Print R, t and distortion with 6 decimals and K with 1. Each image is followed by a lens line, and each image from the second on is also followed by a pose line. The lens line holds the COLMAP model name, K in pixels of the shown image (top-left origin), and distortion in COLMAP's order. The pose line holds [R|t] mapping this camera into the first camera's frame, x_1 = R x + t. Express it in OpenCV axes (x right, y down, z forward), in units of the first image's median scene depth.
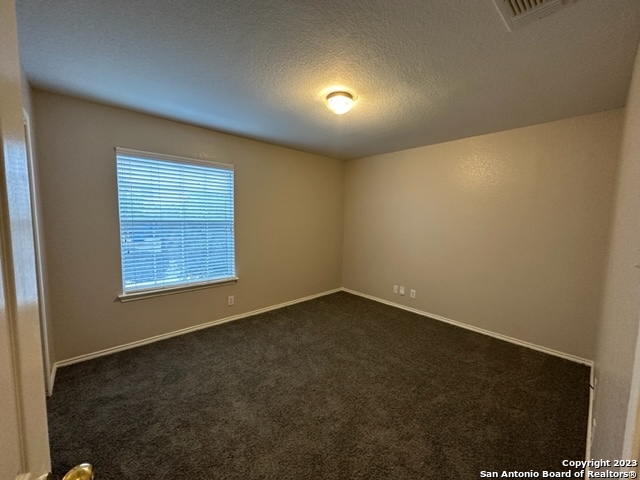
lens RADIAL K [[255.9, 0, 319.3], [0, 255.9, 238.3], [0, 0, 1]] dist [0.005688, -0.000543]
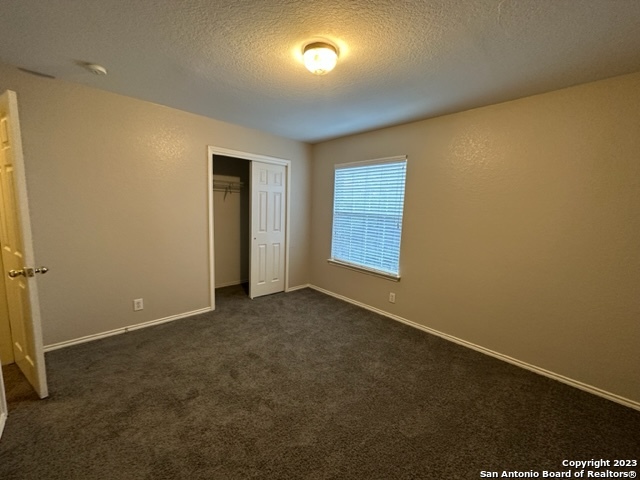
lens RADIAL K [[255.9, 0, 322.8], [0, 255.9, 236.7], [0, 0, 1]] dist [0.005688, -0.000543]
pose [[0.015447, 0.092240, -0.995617, 0.695980], [-0.115559, 0.989228, 0.089855, -0.048068], [0.993180, 0.113665, 0.025940, 0.802118]]
